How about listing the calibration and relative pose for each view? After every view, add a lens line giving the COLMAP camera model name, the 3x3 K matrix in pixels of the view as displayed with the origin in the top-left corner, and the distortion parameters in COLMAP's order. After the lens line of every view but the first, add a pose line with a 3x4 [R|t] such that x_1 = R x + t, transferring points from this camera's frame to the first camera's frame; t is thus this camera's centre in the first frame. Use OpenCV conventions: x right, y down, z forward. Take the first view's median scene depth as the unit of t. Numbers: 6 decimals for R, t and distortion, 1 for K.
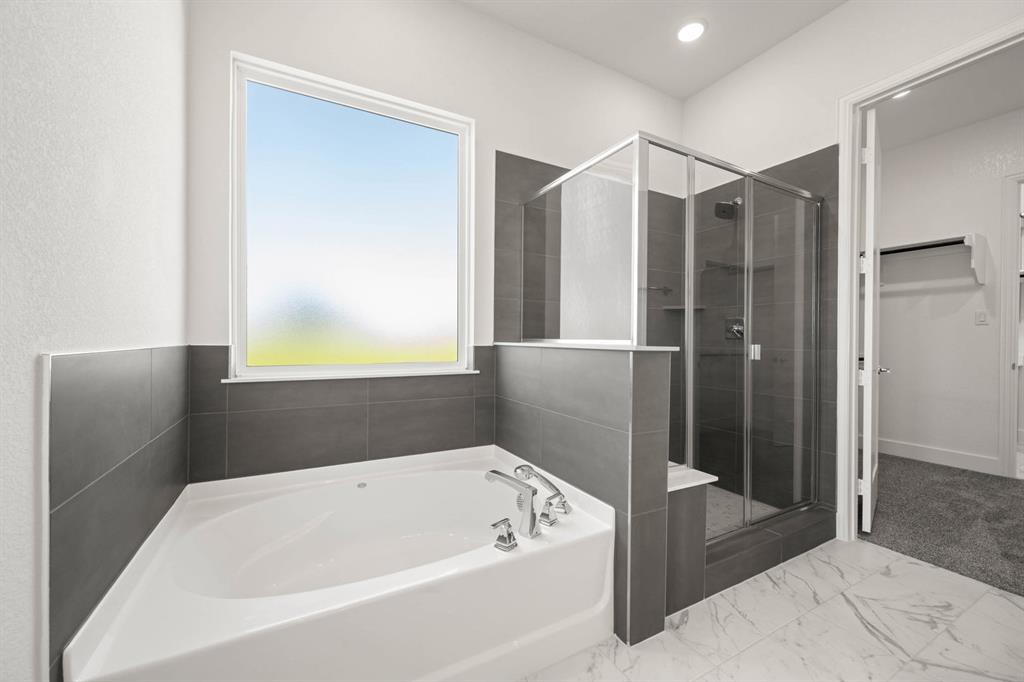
lens RADIAL K [[399.3, 0, 512.0], [0, 399.3, 341.0], [0, 0, 1]] dist [0.000442, -0.000044]
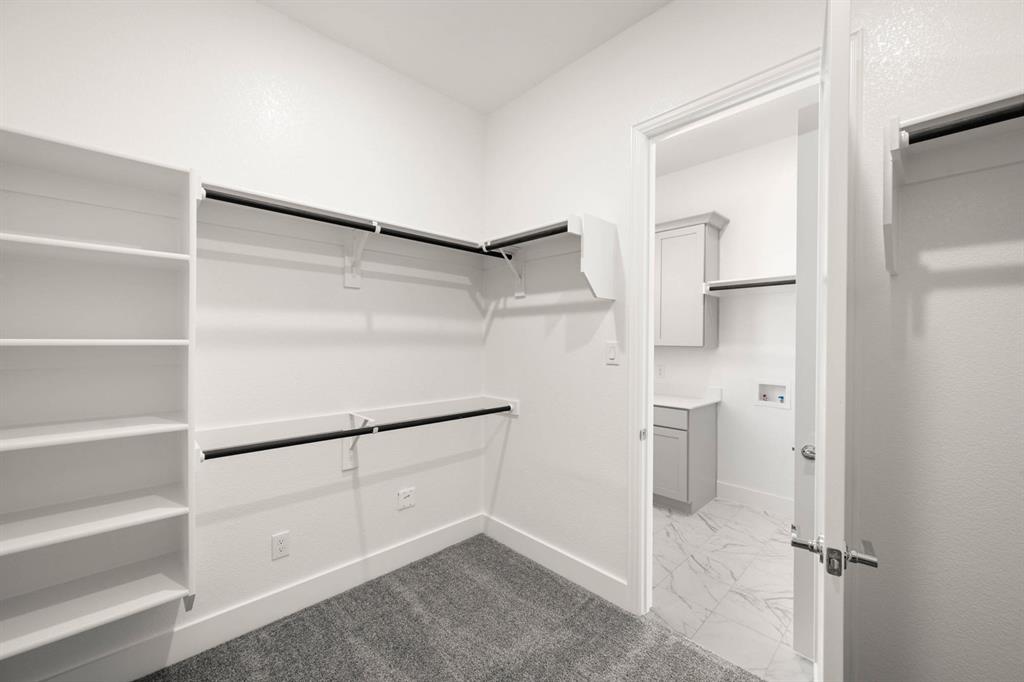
lens RADIAL K [[399.3, 0, 512.0], [0, 399.3, 341.0], [0, 0, 1]] dist [0.000442, -0.000044]
pose [[0.968643, -0.007785, 0.248335, 1.420369], [0.010017, 0.999920, -0.007726, -0.122517], [-0.248255, 0.009971, 0.968644, 0.700665]]
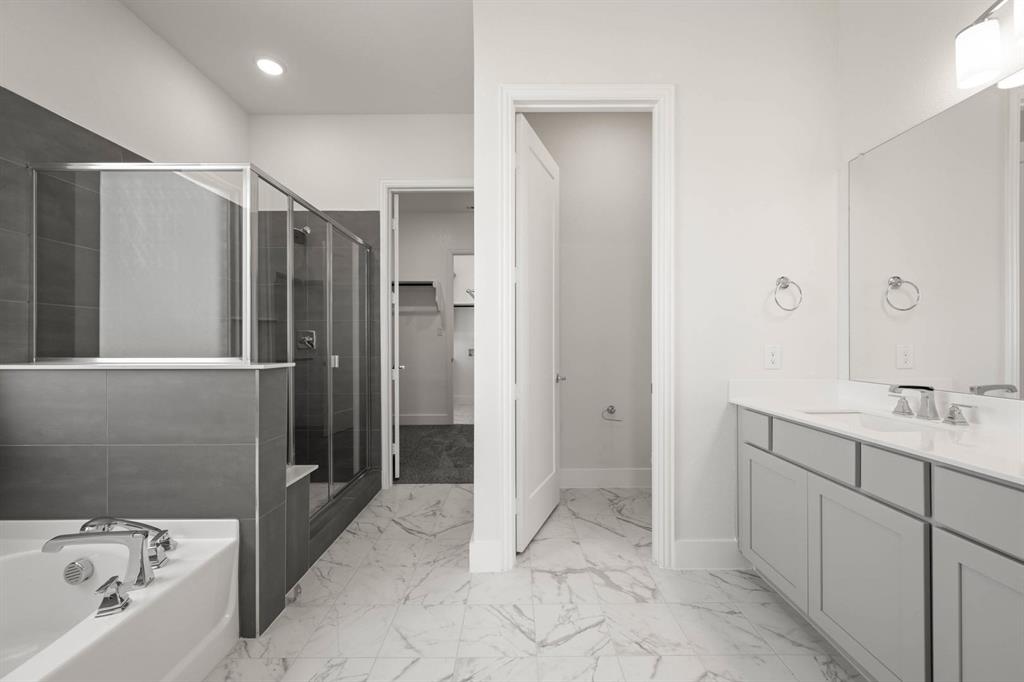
lens RADIAL K [[399.3, 0, 512.0], [0, 399.3, 341.0], [0, 0, 1]] dist [0.000442, -0.000044]
pose [[0.481790, -0.007846, 0.876251, -0.210771], [0.012386, 0.999921, 0.002143, -0.029561], [-0.876199, 0.009821, 0.481849, -0.096430]]
